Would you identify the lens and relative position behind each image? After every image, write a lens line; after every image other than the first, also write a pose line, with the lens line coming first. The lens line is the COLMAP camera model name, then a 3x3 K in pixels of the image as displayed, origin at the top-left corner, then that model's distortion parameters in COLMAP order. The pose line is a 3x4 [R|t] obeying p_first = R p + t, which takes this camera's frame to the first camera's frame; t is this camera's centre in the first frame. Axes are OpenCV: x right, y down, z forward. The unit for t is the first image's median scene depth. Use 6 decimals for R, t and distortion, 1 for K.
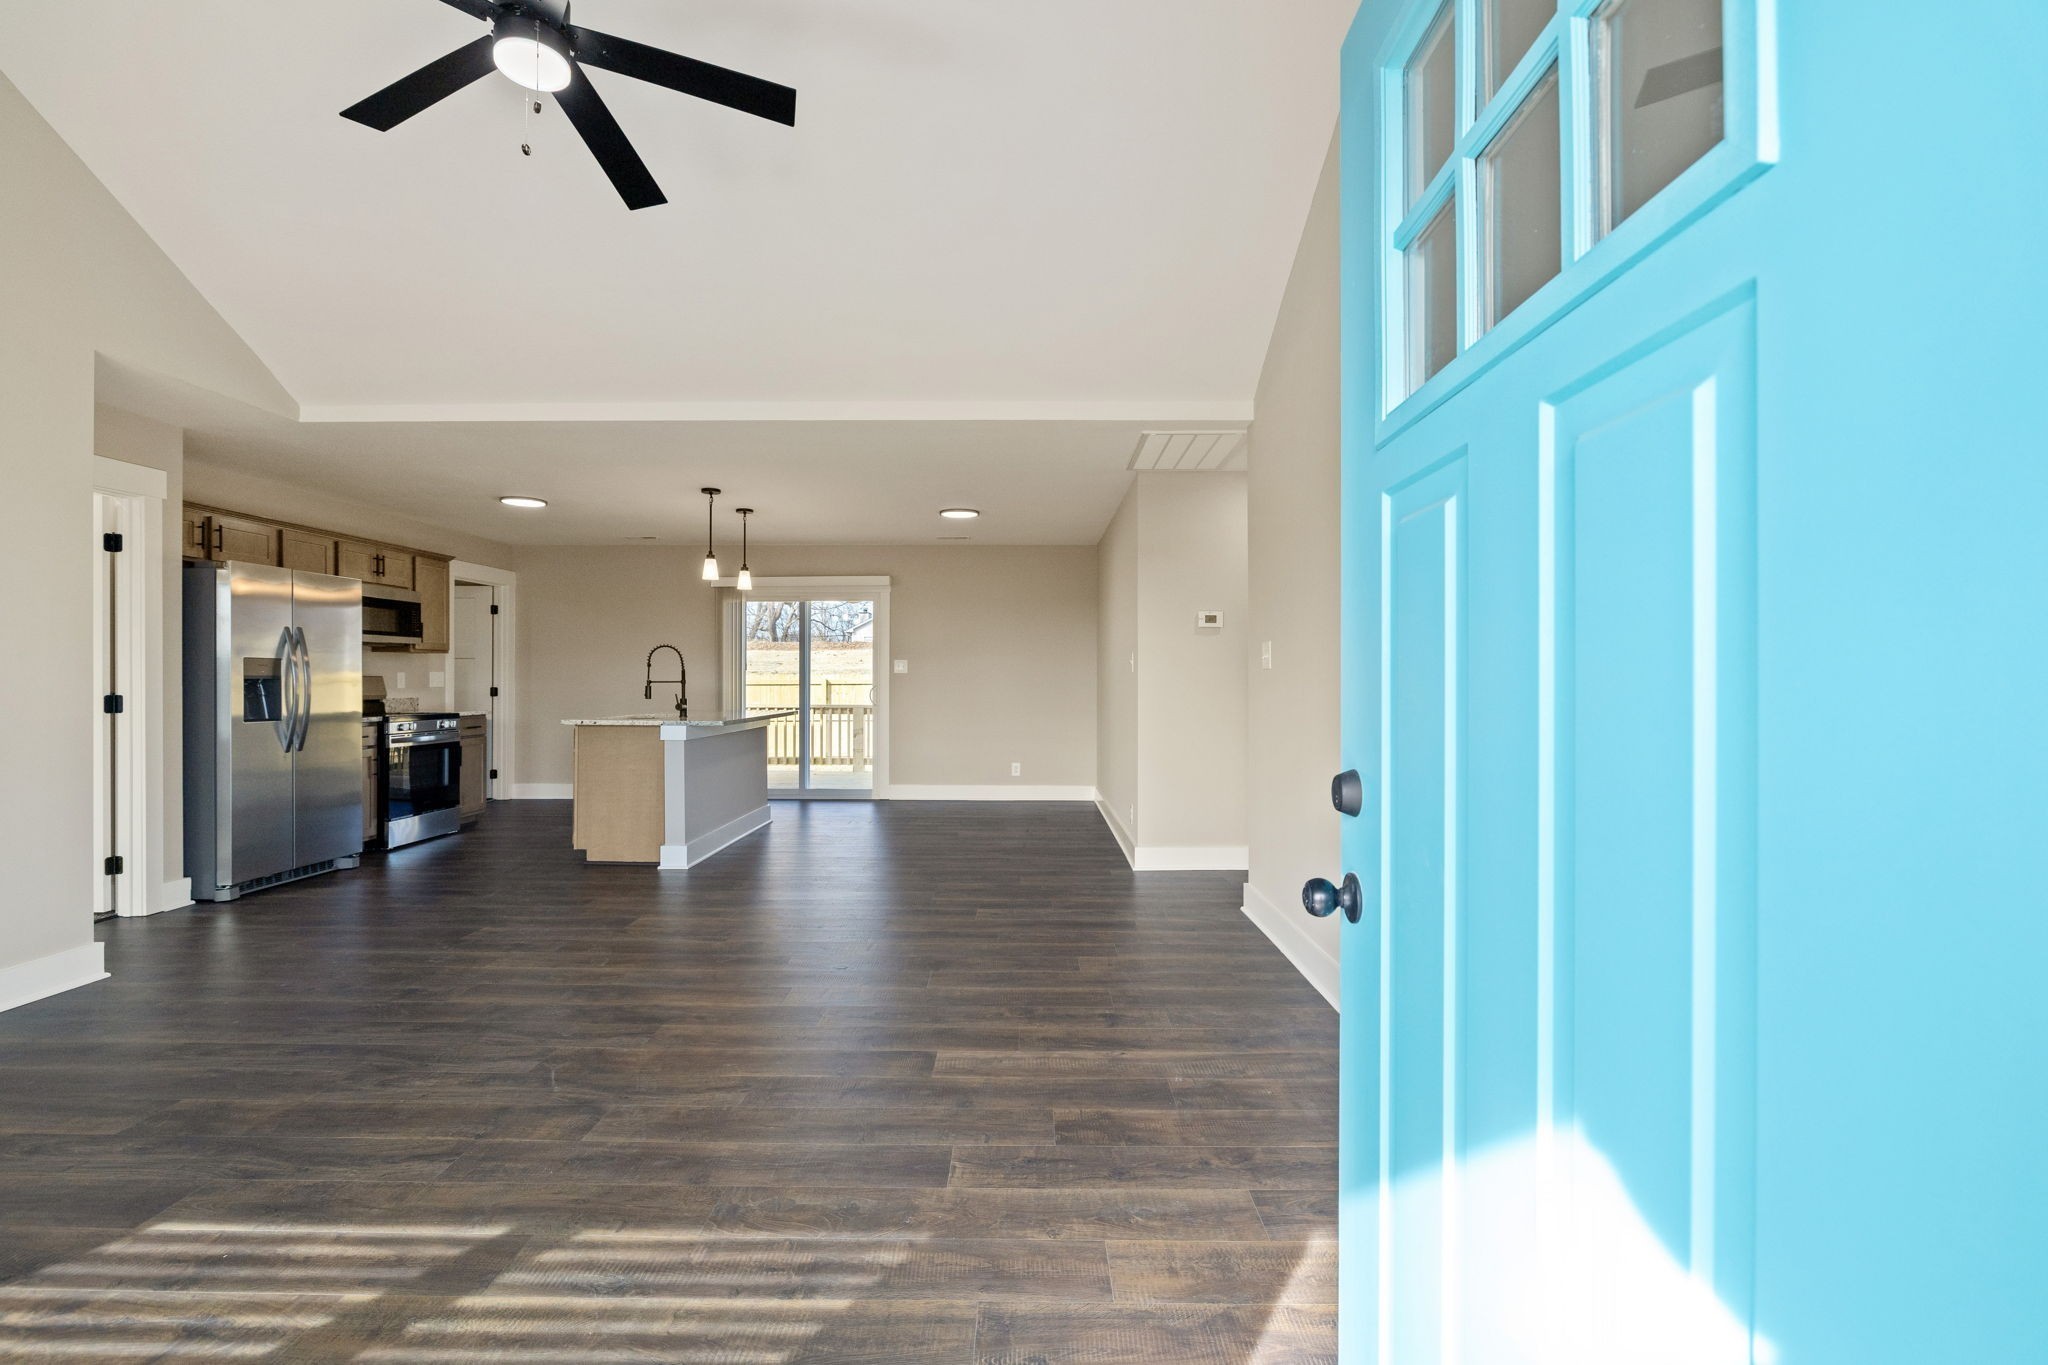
lens RADIAL K [[899.5, 0, 1016.8], [0, 899.5, 678.4], [0, 0, 1]] dist [-0.002611, -0.000087]
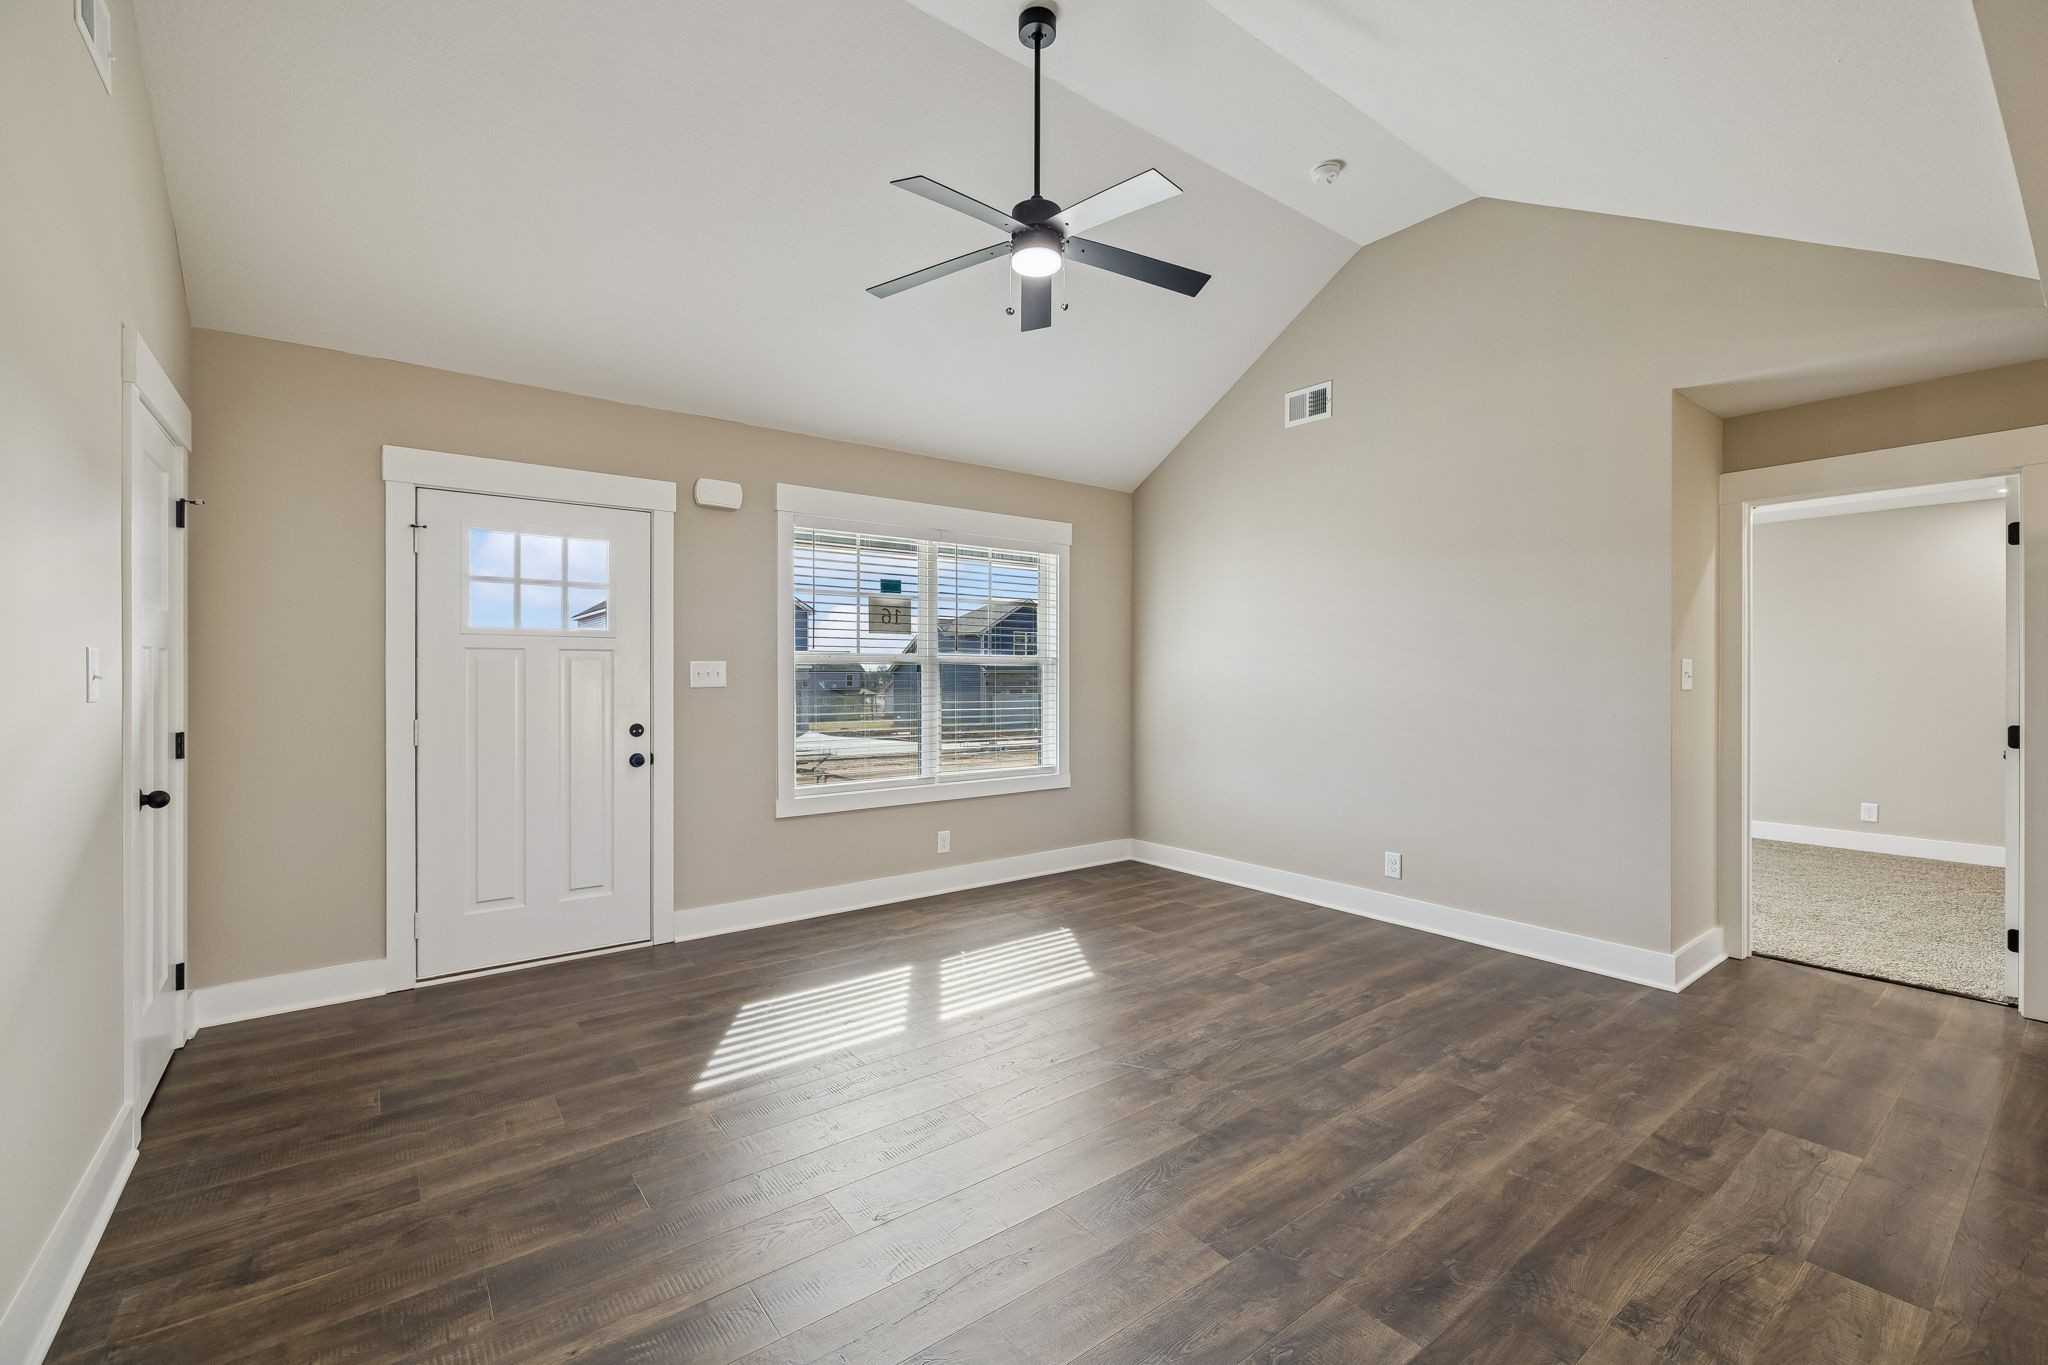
lens RADIAL K [[857.0, 0, 1016.0], [0, 857.0, 680.9], [0, 0, 1]] dist [0.000138, 0.000153]
pose [[-0.791985, 0.003061, -0.610533, 0.130852], [-0.000897, 0.999981, 0.006177, -0.021161], [0.610540, 0.005440, -0.791967, 0.918434]]
